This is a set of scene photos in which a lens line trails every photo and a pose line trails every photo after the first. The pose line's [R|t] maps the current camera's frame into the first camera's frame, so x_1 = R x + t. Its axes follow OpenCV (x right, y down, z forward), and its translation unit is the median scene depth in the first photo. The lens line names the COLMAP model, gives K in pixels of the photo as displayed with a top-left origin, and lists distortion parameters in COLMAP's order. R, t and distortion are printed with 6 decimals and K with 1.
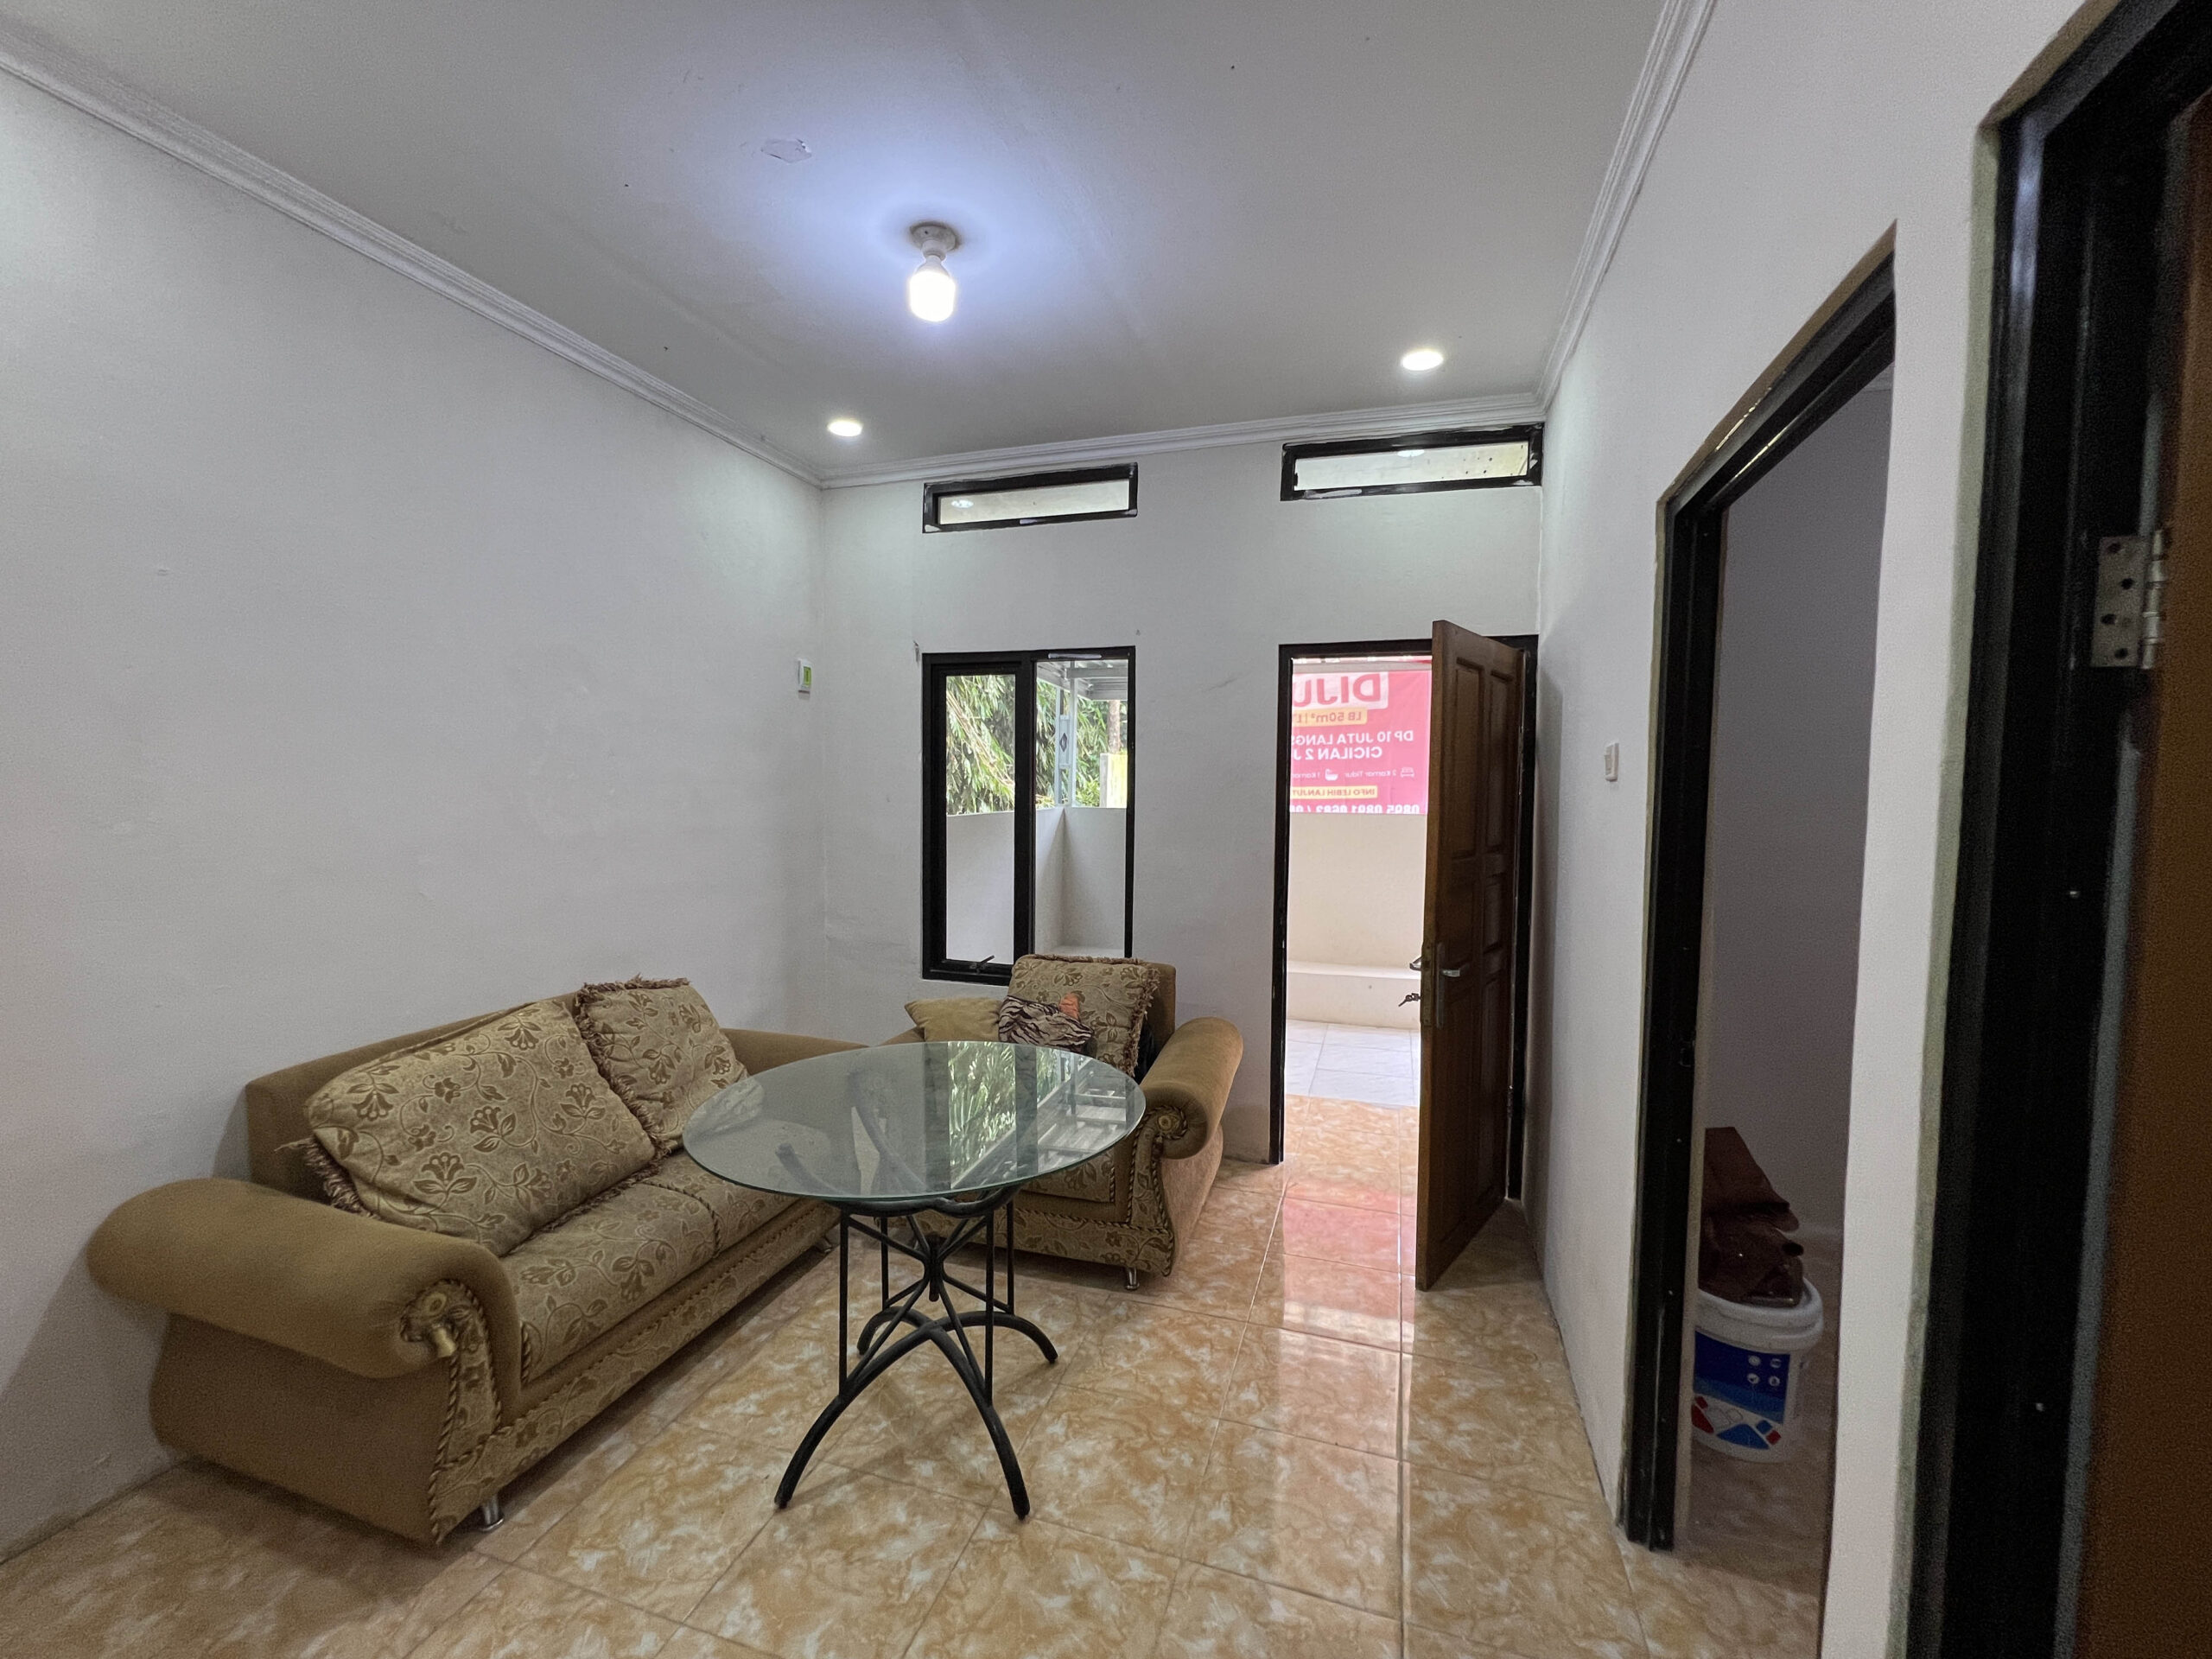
lens RADIAL K [[890.2, 0, 1106.0], [0, 890.2, 829.5], [0, 0, 1]] dist [0.000849, 0.000036]
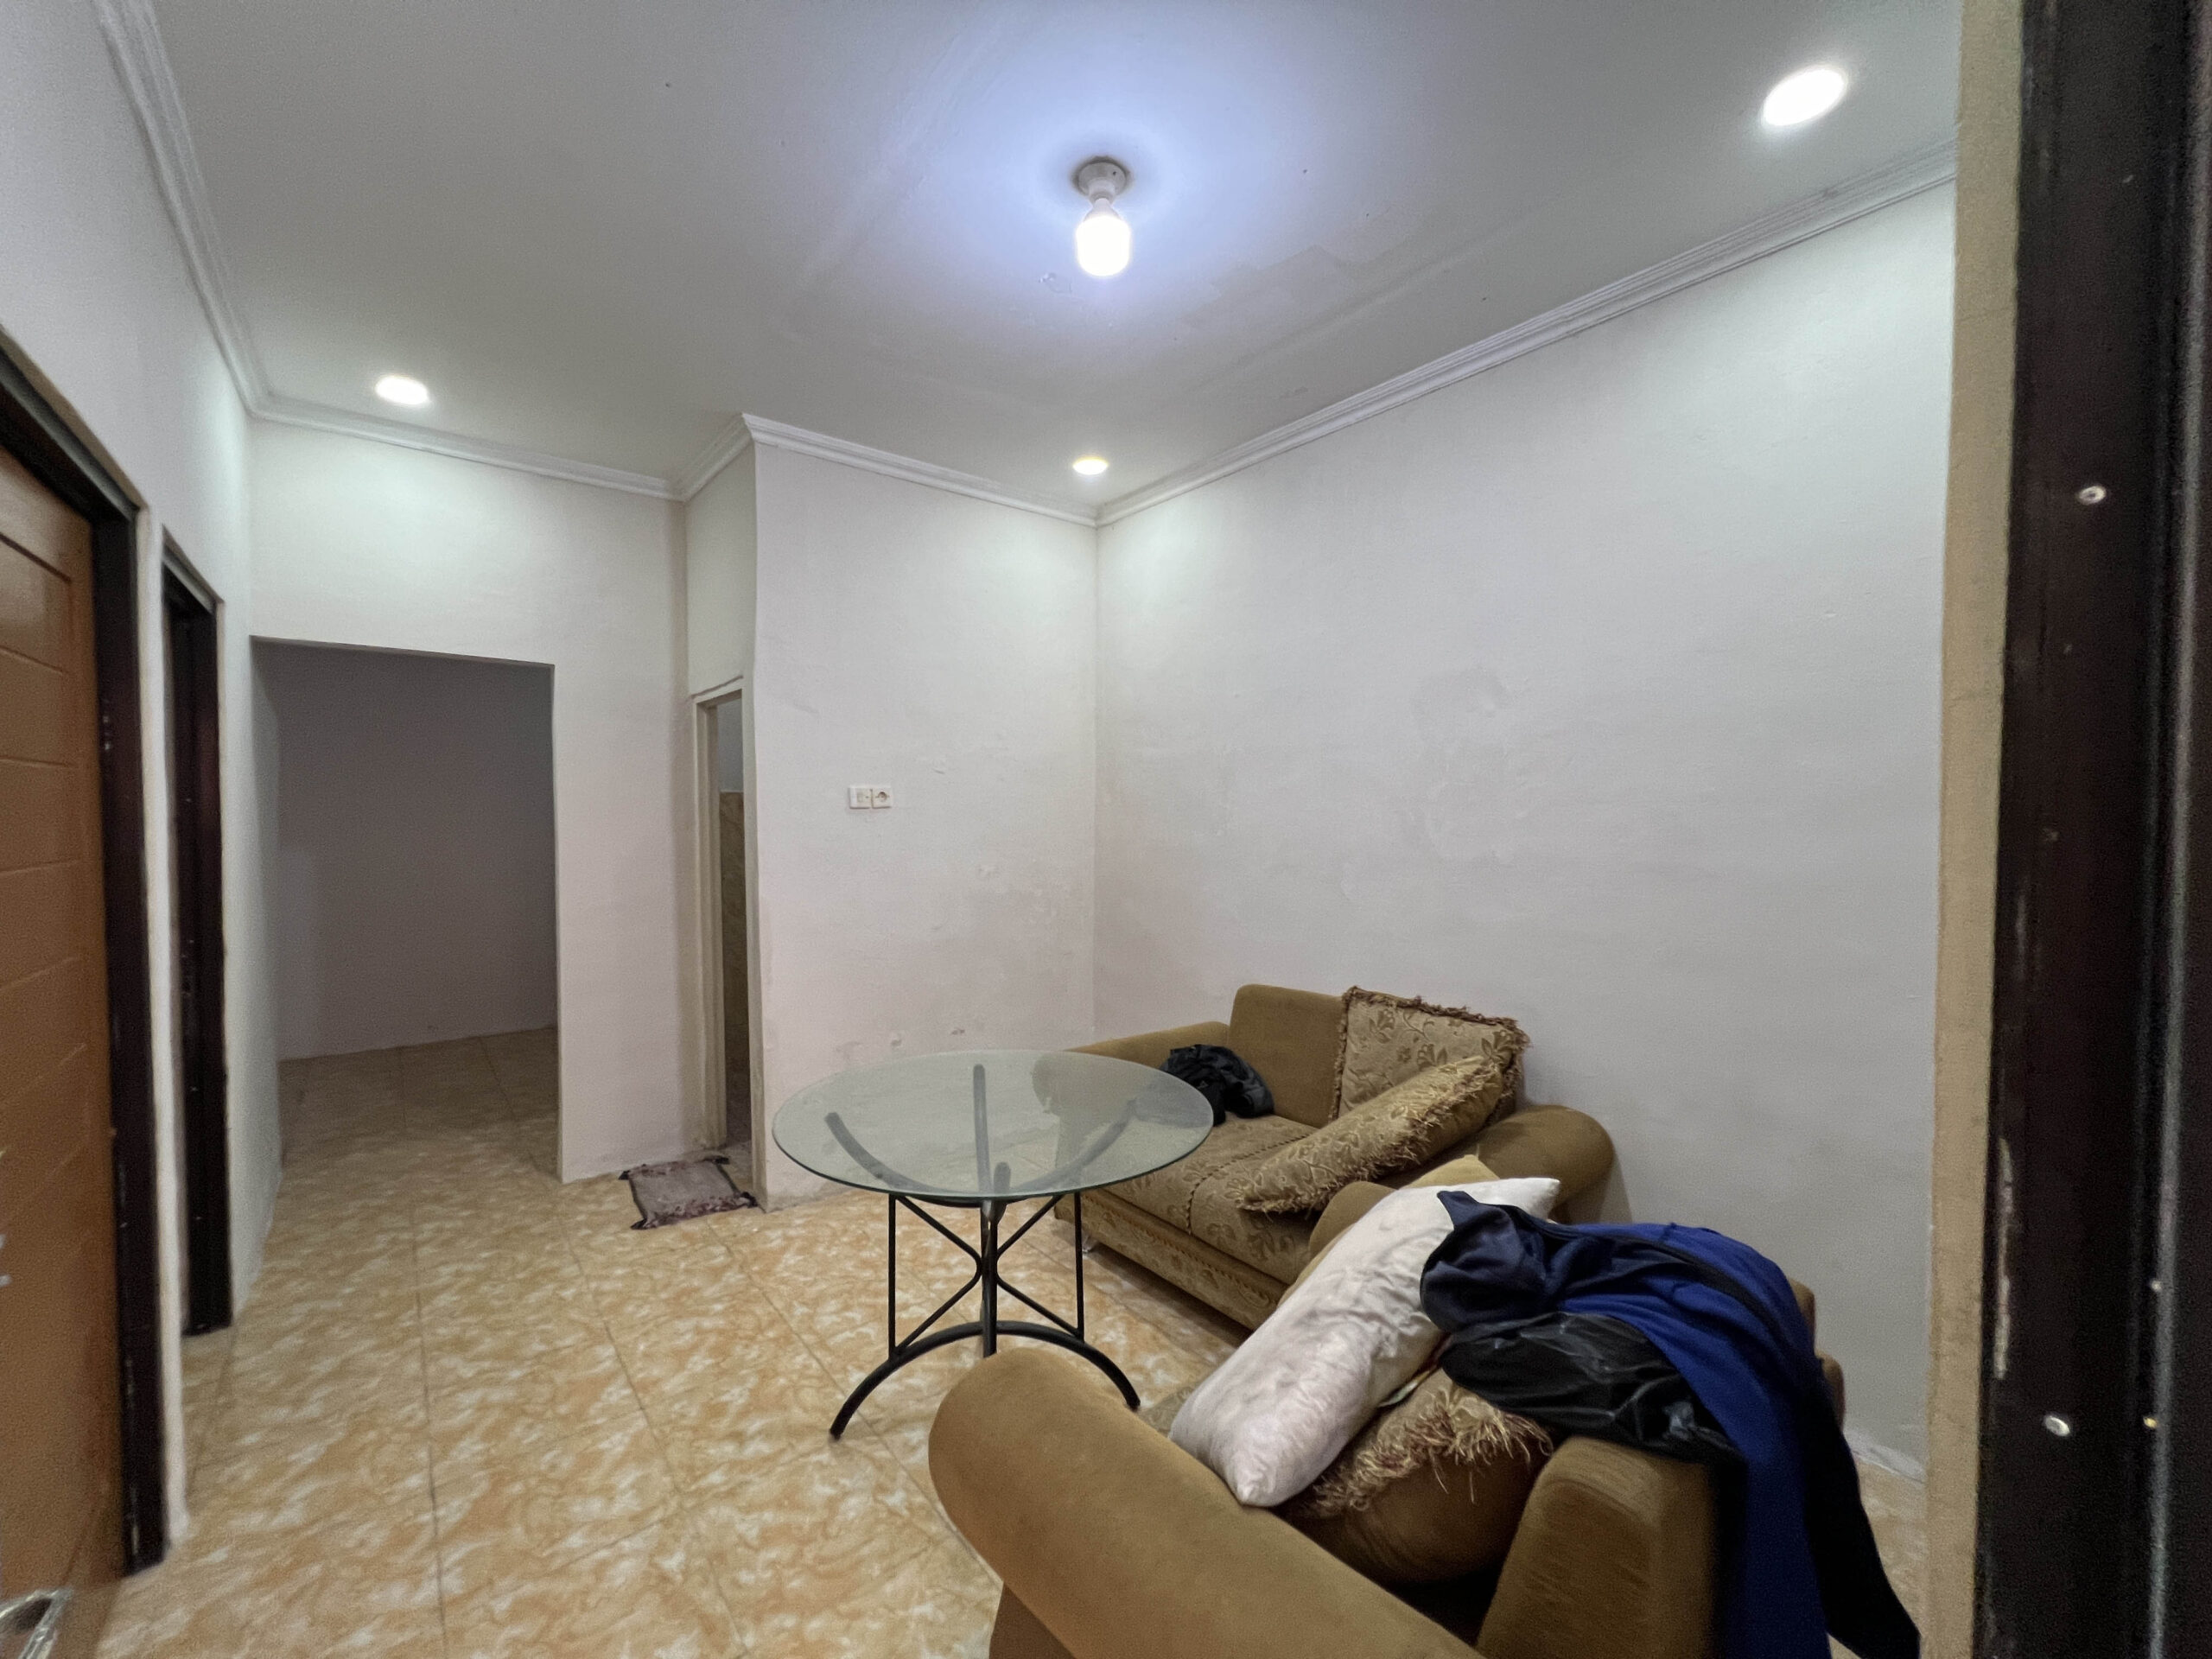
lens RADIAL K [[885.0, 0, 1104.2], [0, 885.0, 836.0], [0, 0, 1]] dist [-0.000907, 0.000493]
pose [[-0.541914, 0.005082, -0.840418, 0.559905], [-0.050134, 0.998005, 0.038362, -0.046708], [0.838937, 0.062922, -0.540579, 1.552608]]
